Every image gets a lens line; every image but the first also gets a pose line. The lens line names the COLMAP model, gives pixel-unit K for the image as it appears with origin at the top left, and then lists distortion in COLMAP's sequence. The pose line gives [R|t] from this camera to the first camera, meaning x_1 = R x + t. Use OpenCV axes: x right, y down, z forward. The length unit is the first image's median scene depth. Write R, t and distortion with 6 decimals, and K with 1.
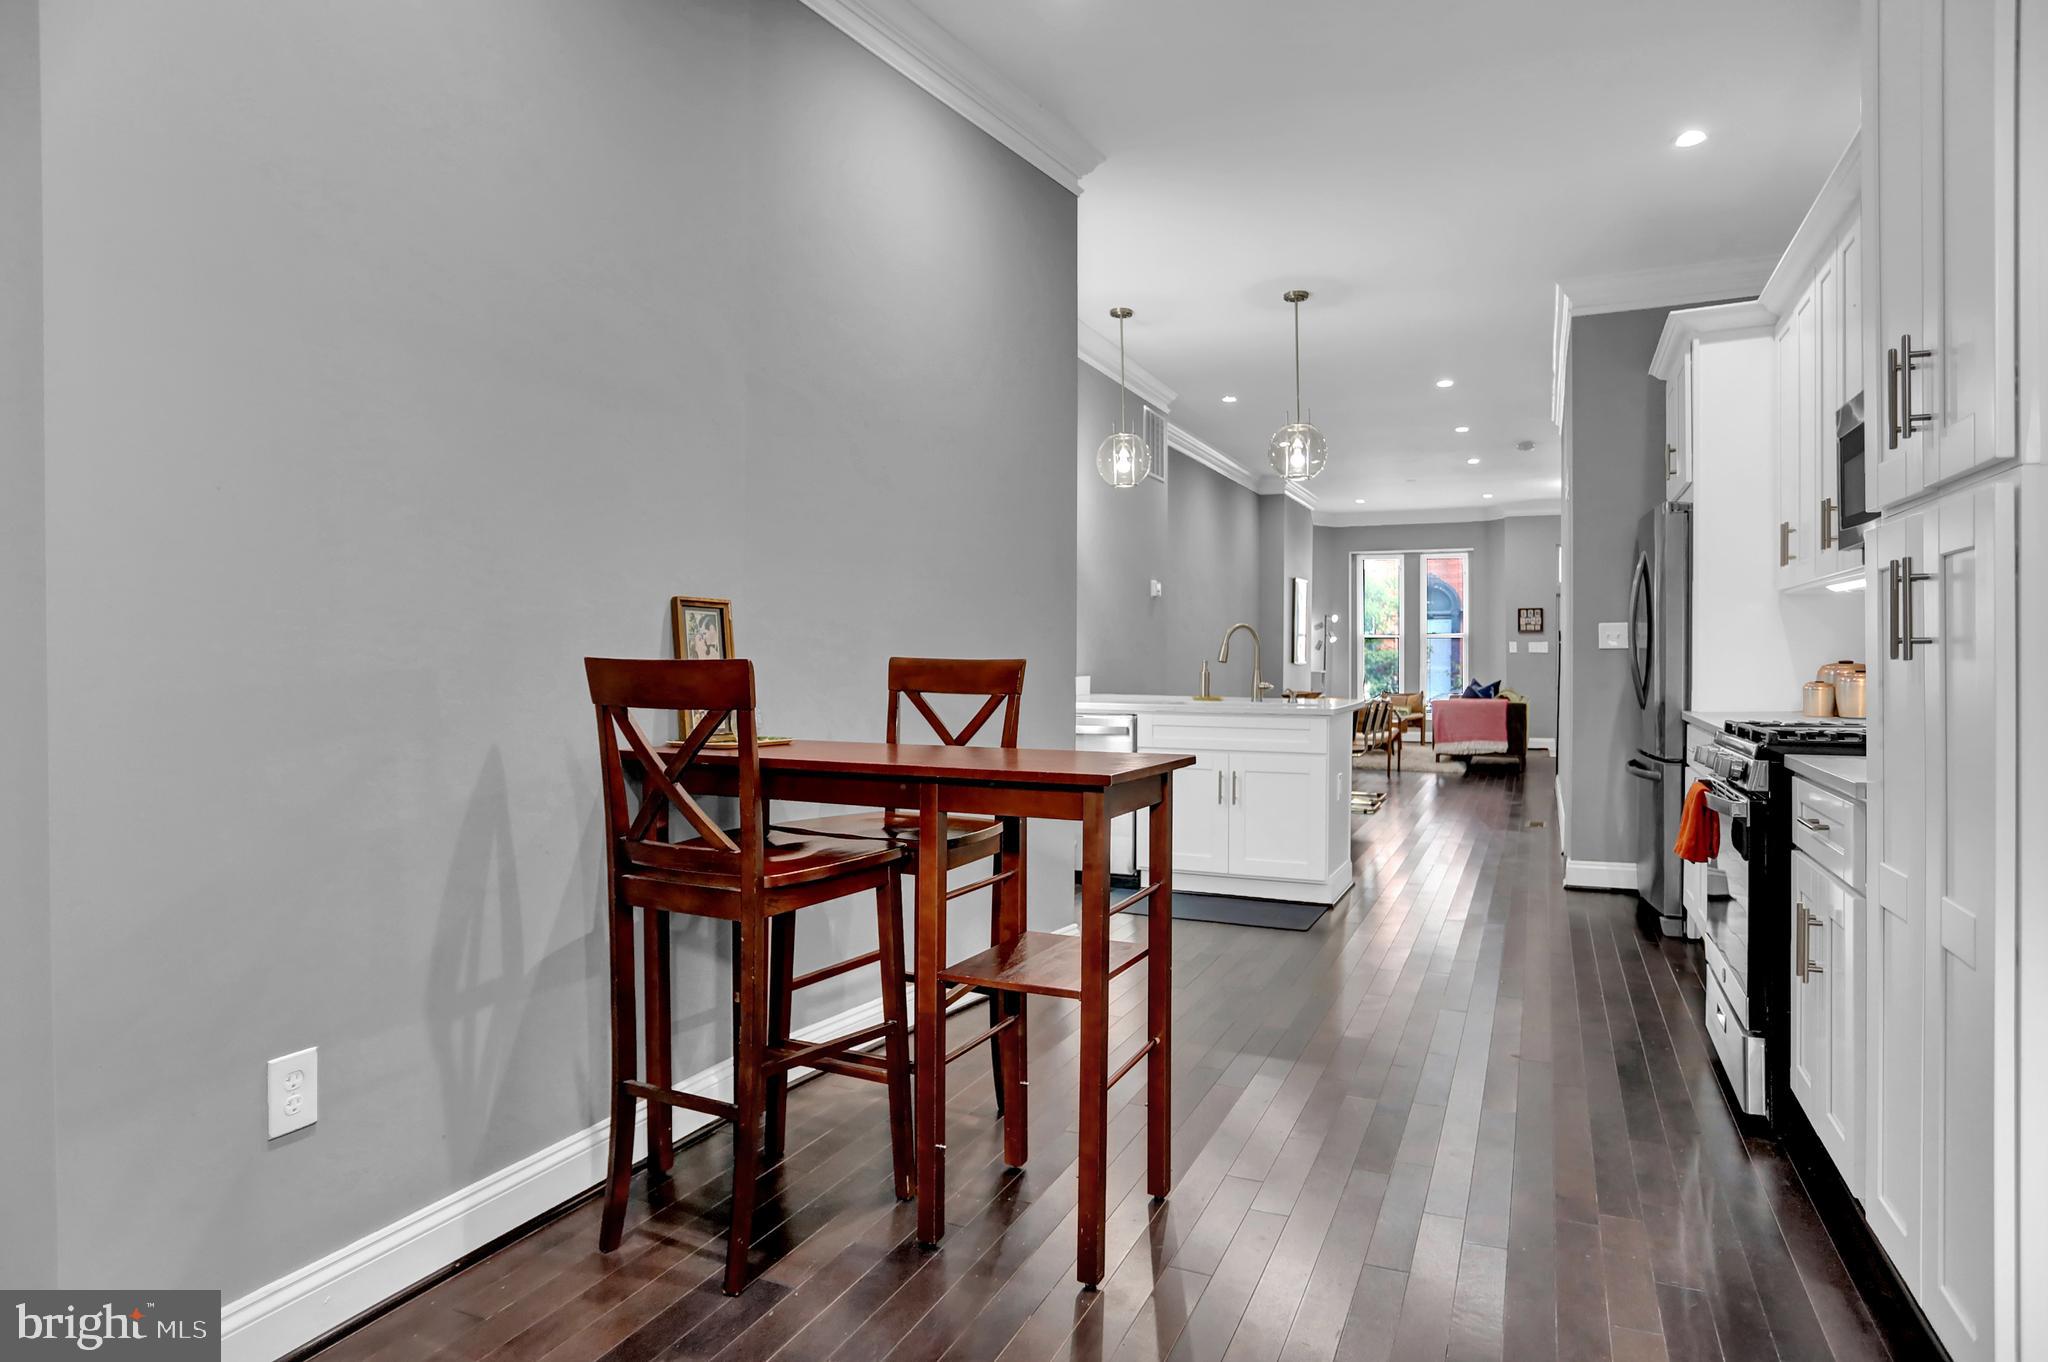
lens RADIAL K [[1152.4, 0, 1024.5], [0, 1152.4, 645.7], [0, 0, 1]] dist [-0.067619, -0.000033]
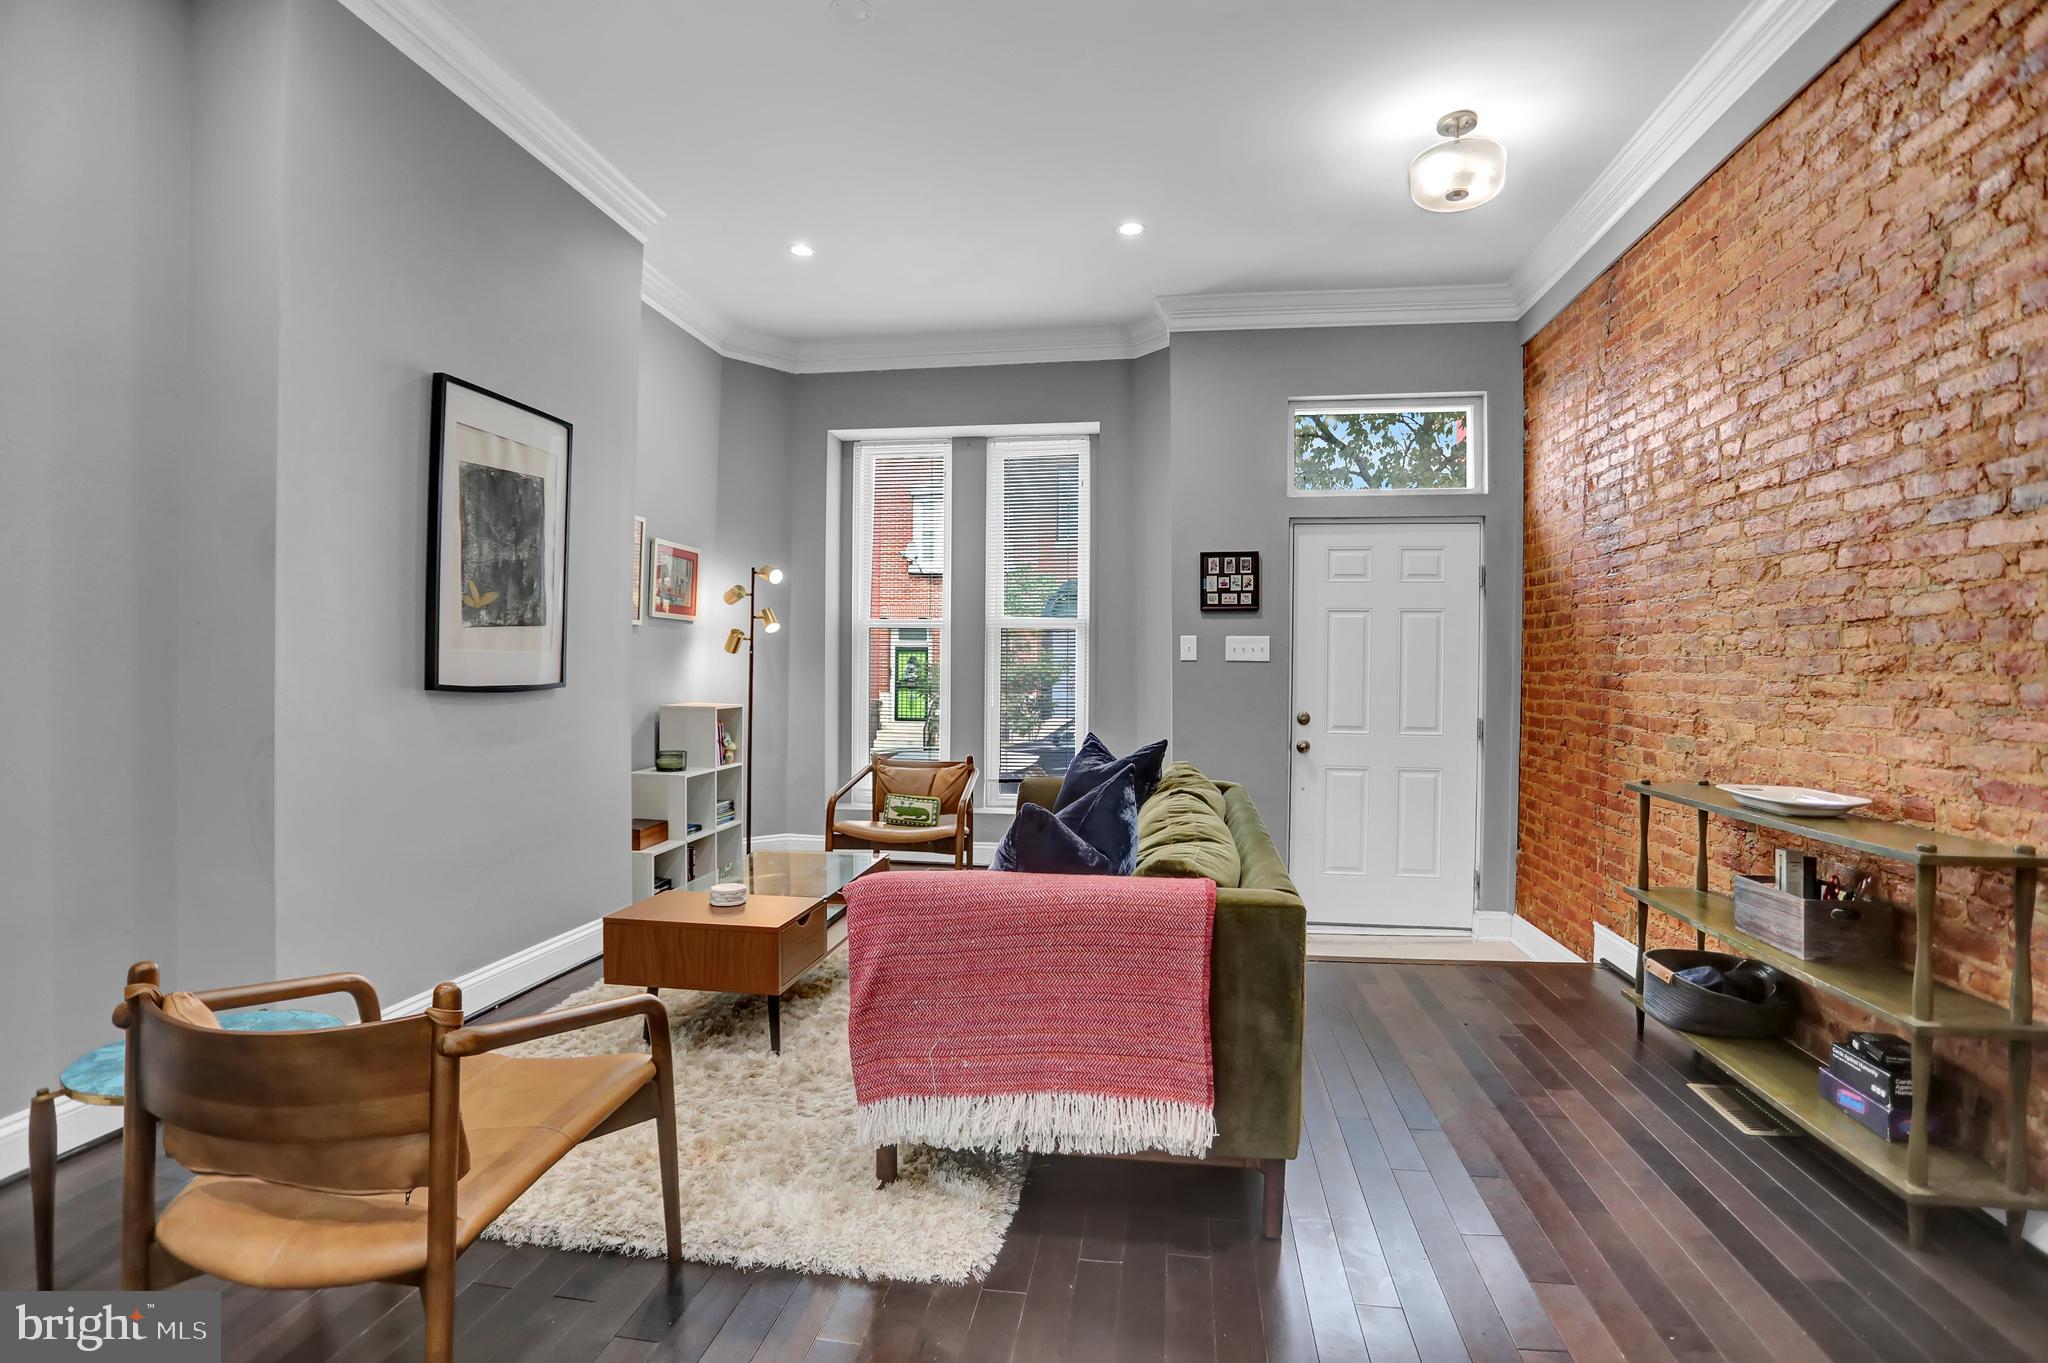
lens RADIAL K [[986.1, 0, 1044.1], [0, 986.1, 675.5], [0, 0, 1]] dist [-0.057965, 0.024729]
pose [[0.957807, -0.000203, 0.287412, 0.276870], [-0.003710, 0.999908, 0.013070, 0.007105], [-0.287388, -0.013585, 0.957718, 0.674188]]
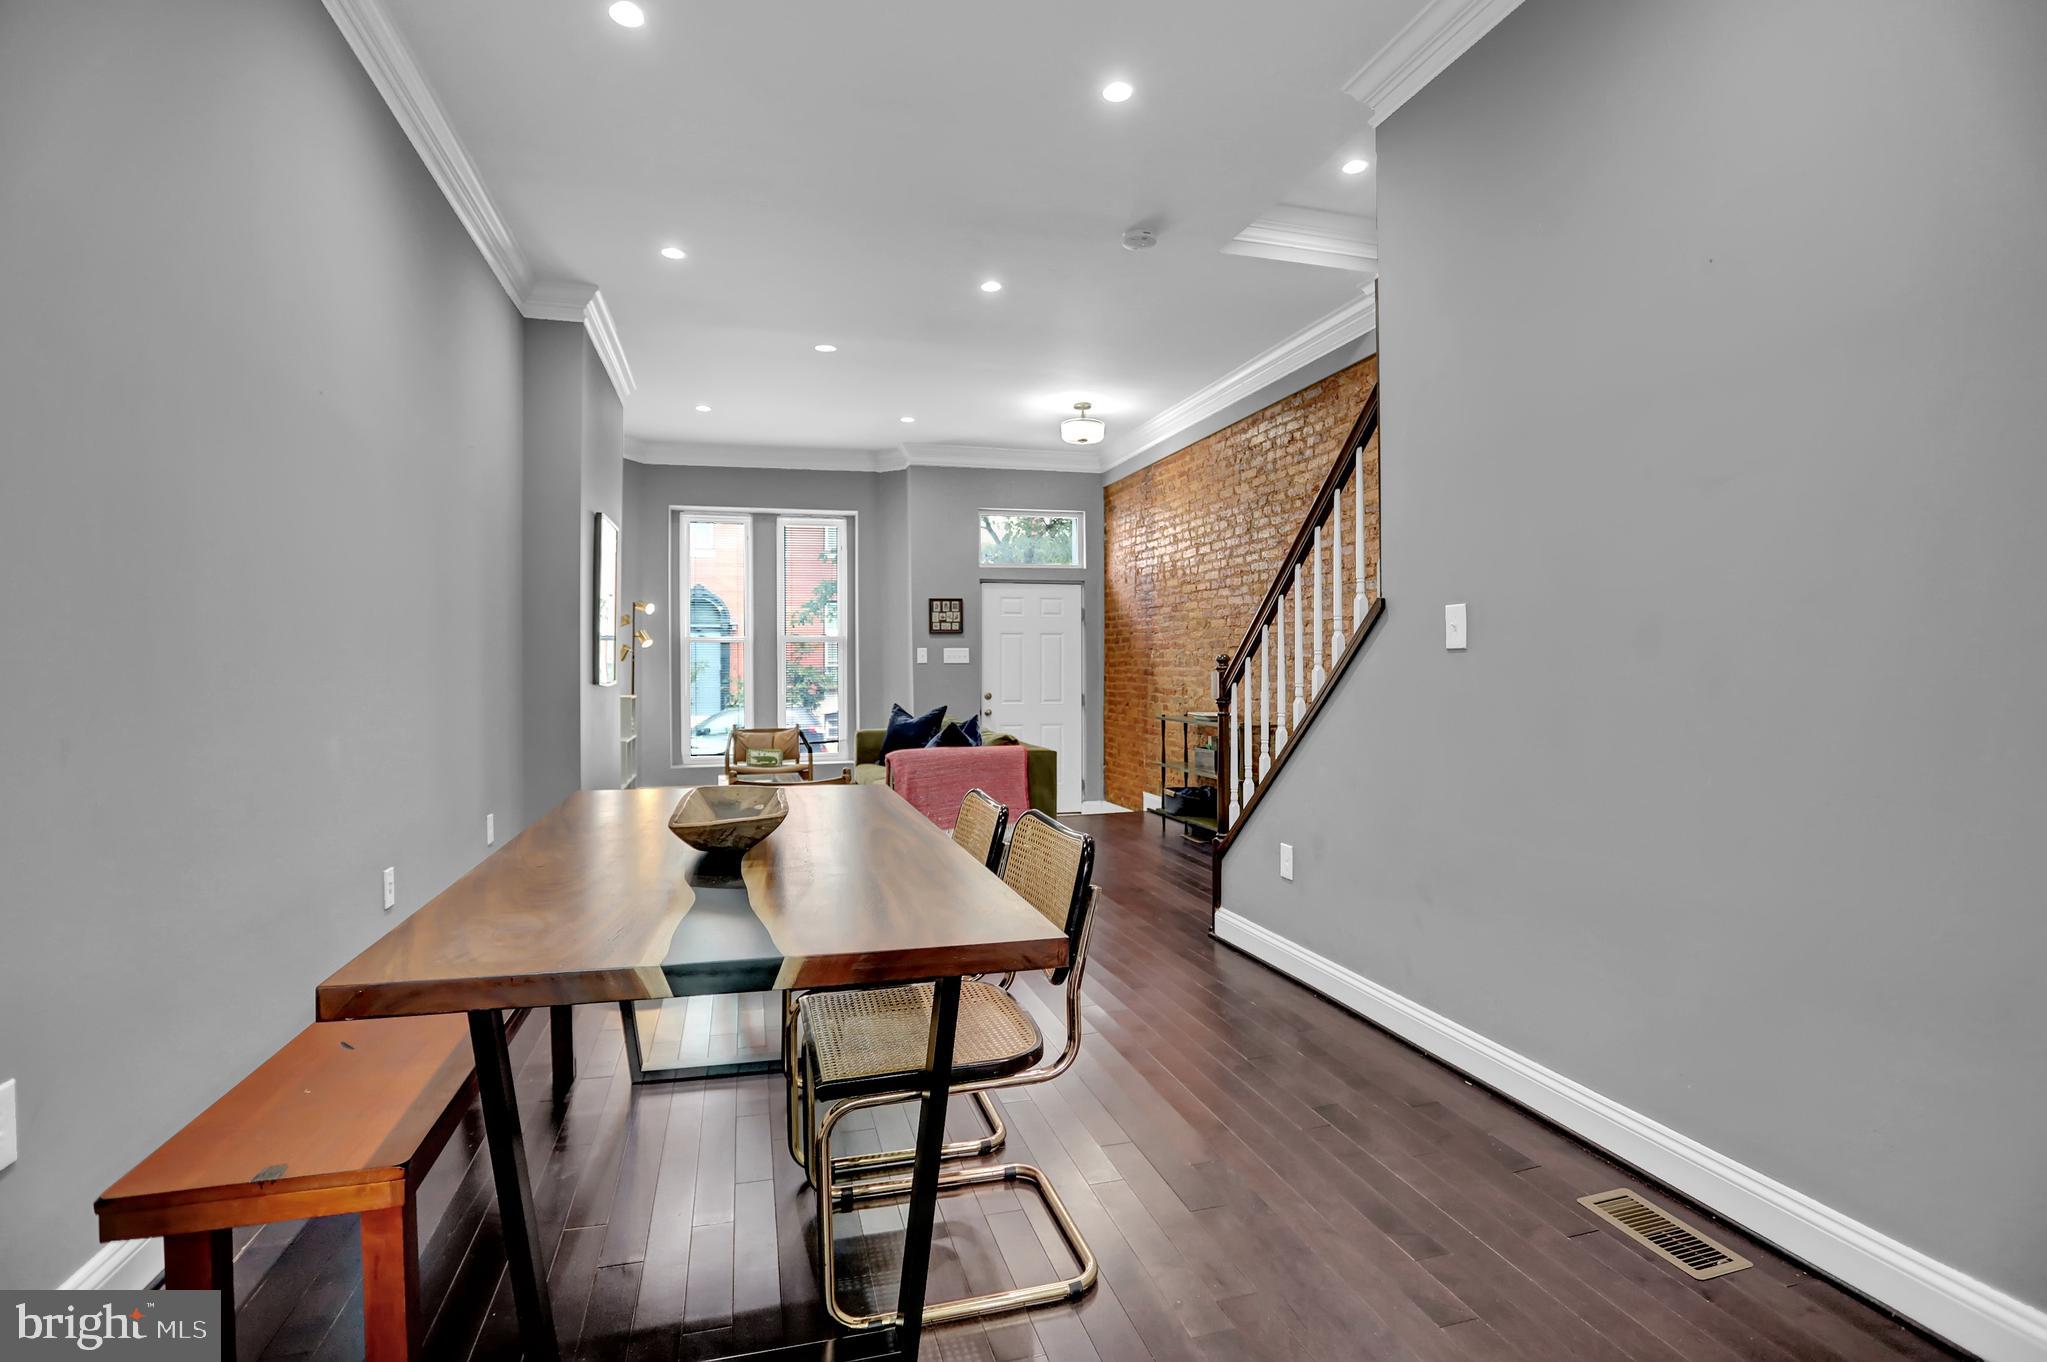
lens RADIAL K [[985.6, 0, 1043.6], [0, 985.6, 675.0], [0, 0, 1]] dist [-0.057965, 0.024729]
pose [[0.752648, -0.013200, 0.658291, 0.093720], [0.005321, 0.999888, 0.013966, 0.005463], [-0.658402, -0.007009, 0.752634, 0.506577]]
